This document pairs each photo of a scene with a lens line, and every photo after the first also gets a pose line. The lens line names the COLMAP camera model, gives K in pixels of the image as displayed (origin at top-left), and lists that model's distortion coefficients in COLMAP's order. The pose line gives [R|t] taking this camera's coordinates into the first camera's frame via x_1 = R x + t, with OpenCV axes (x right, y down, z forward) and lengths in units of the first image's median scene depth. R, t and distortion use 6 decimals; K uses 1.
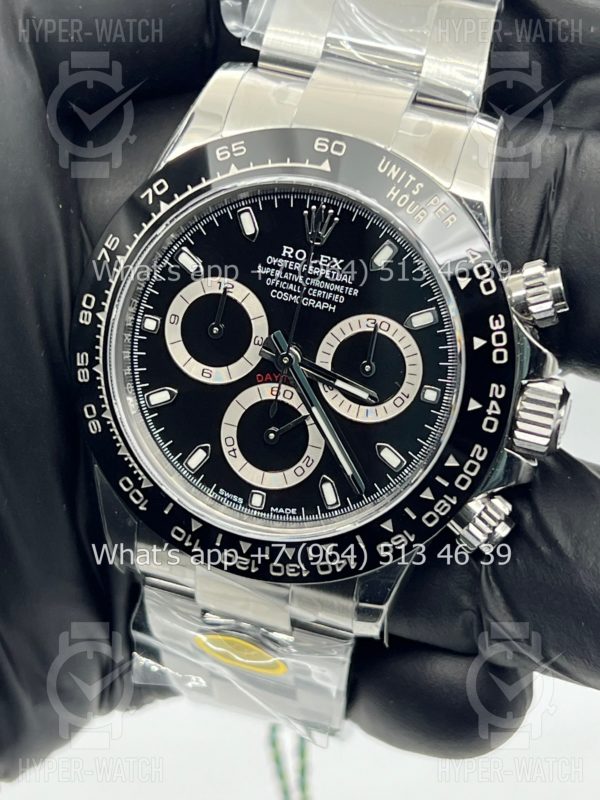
lens RADIAL K [[1903.3, 0, 300.9], [0, 1903.3, 405.0], [0, 0, 1]] dist [0.233843, 0.000000]
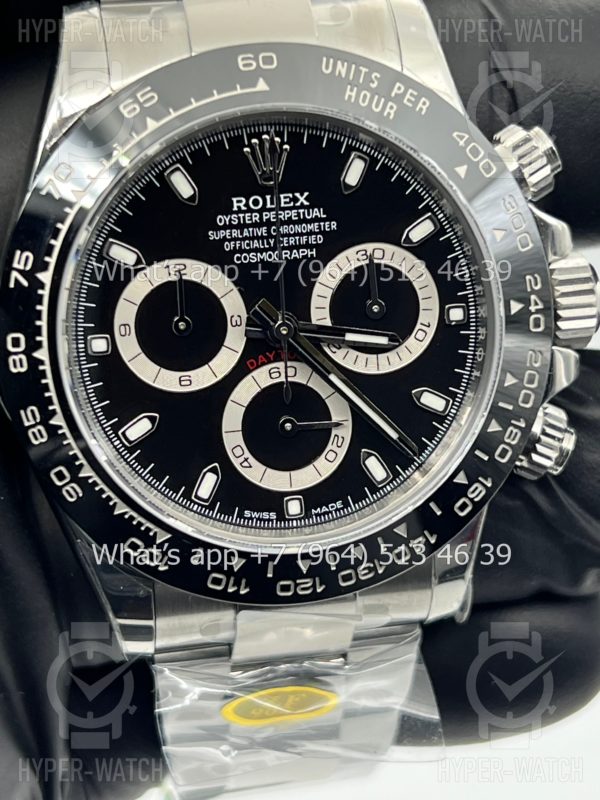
lens RADIAL K [[1903.3, 0, 297.8], [0, 1903.3, 397.5], [0, 0, 1]] dist [0.233843, 0.000000]
pose [[0.881592, -0.325281, 0.342035, -0.288689], [0.328434, 0.943179, 0.050443, -0.035392], [-0.339009, 0.067866, 0.938332, 0.235751]]
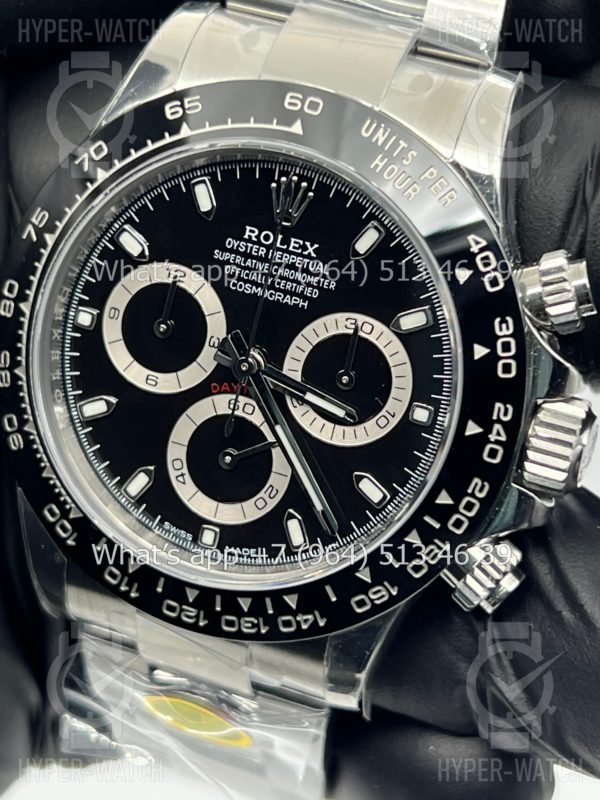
lens RADIAL K [[1903.3, 0, 304.3], [0, 1903.3, 399.5], [0, 0, 1]] dist [0.233843, 0.000000]
pose [[0.998147, 0.025825, -0.055096, 0.062138], [-0.025951, 0.999662, -0.001566, -0.008922], [0.055037, 0.002993, 0.998480, 0.189762]]
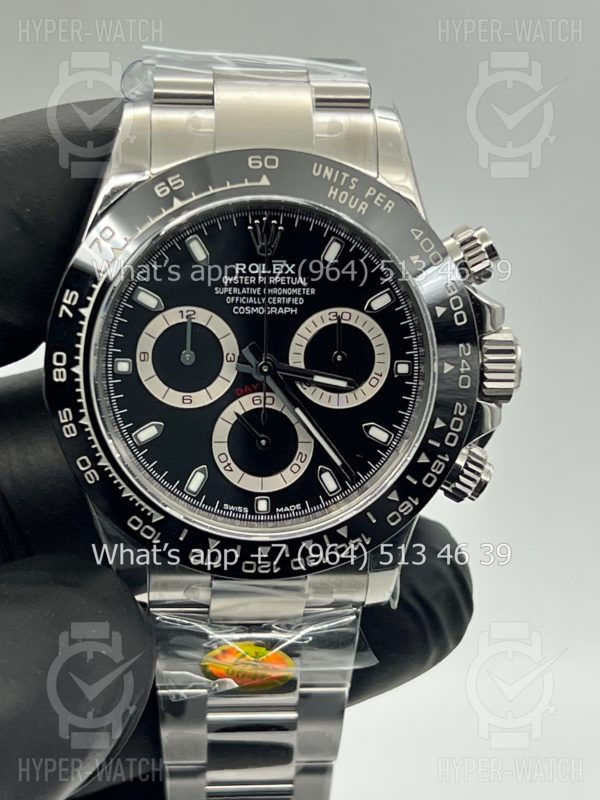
lens RADIAL K [[1903.3, 0, 301.3], [0, 1903.3, 400.8], [0, 0, 1]] dist [0.233843, 0.000000]
pose [[0.933399, -0.238375, 0.268224, -0.274744], [0.237367, 0.970727, 0.036680, -0.040037], [-0.269116, 0.029431, 0.962658, -0.019049]]
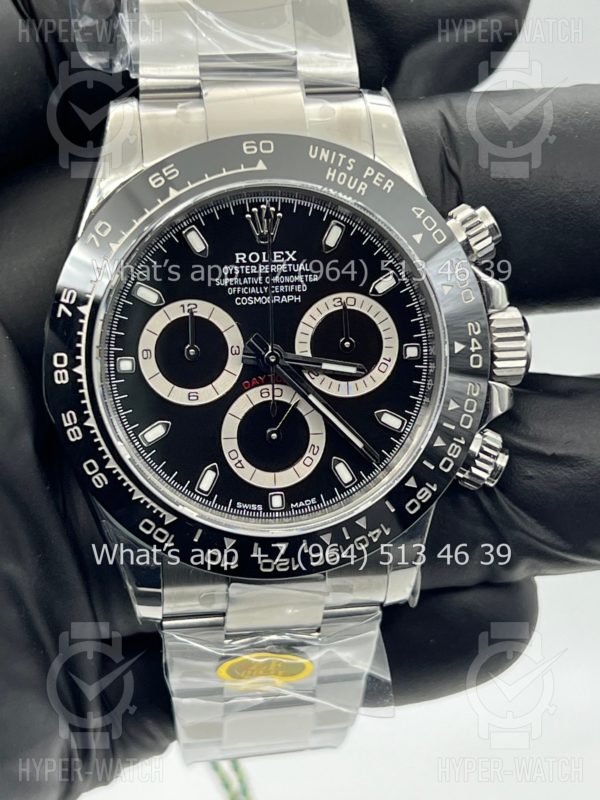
lens RADIAL K [[1903.3, 0, 300.8], [0, 1903.3, 401.0], [0, 0, 1]] dist [0.233843, 0.000000]
pose [[0.905106, -0.276511, 0.322993, -0.329699], [0.296398, 0.954976, -0.013035, 0.016047], [-0.304846, 0.107532, 0.946312, 0.027855]]
